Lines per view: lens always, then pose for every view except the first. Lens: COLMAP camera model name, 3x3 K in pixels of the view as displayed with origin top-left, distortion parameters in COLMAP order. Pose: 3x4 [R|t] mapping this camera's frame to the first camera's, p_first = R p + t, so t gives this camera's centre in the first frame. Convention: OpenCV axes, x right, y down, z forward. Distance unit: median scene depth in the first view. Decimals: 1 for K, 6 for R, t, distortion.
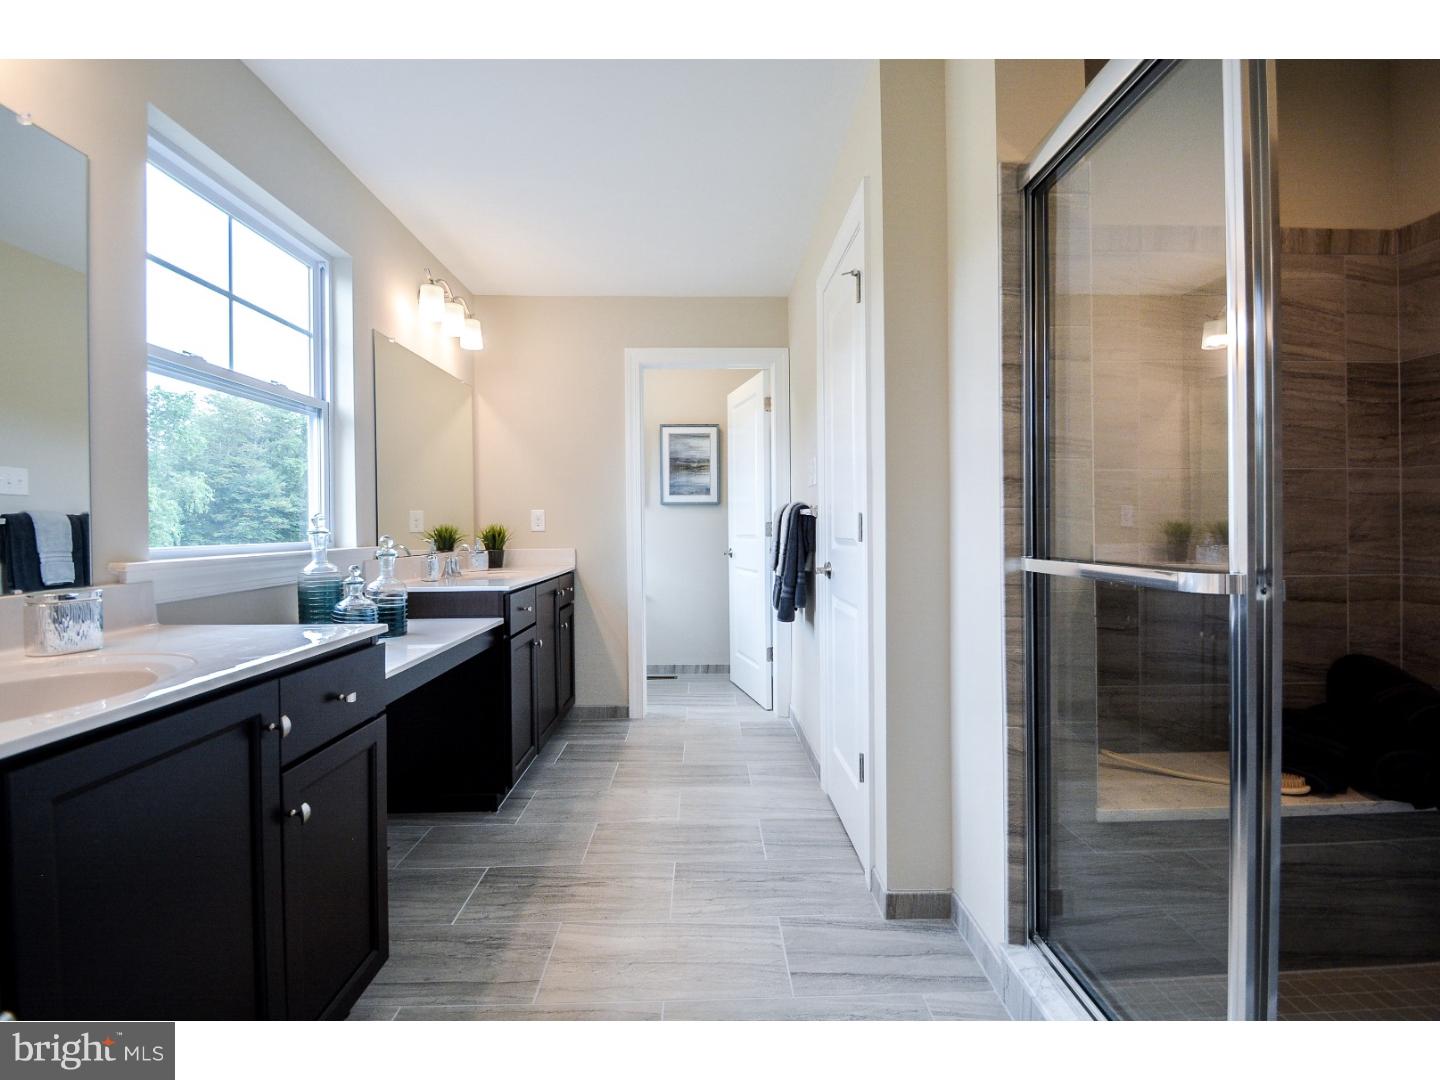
lens RADIAL K [[636.2, 0, 717.4], [0, 636.2, 530.7], [0, 0, 1]] dist [0.001027, -0.000019]
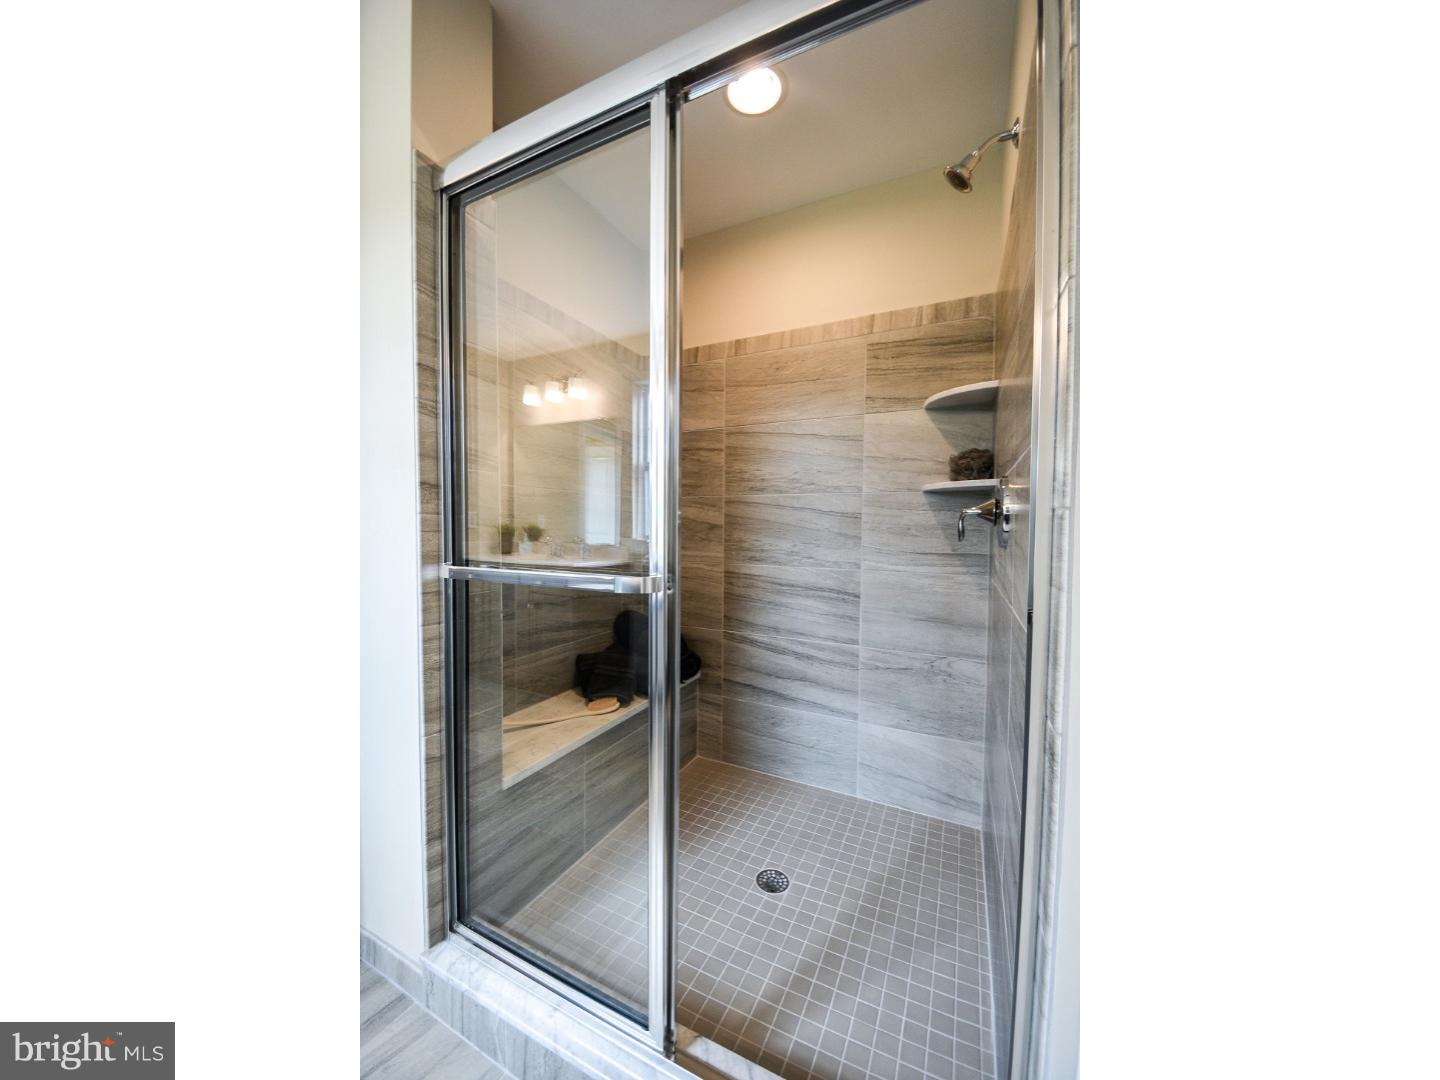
lens RADIAL K [[491.0, 0, 718.5], [0, 491.0, 542.1], [0, 0, 1]] dist [-0.010649, -0.000651]
pose [[0.468682, -0.018013, 0.883183, 0.008306], [-0.002353, 0.999763, 0.021639, -0.010355], [-0.883364, -0.012219, 0.468528, 0.253902]]
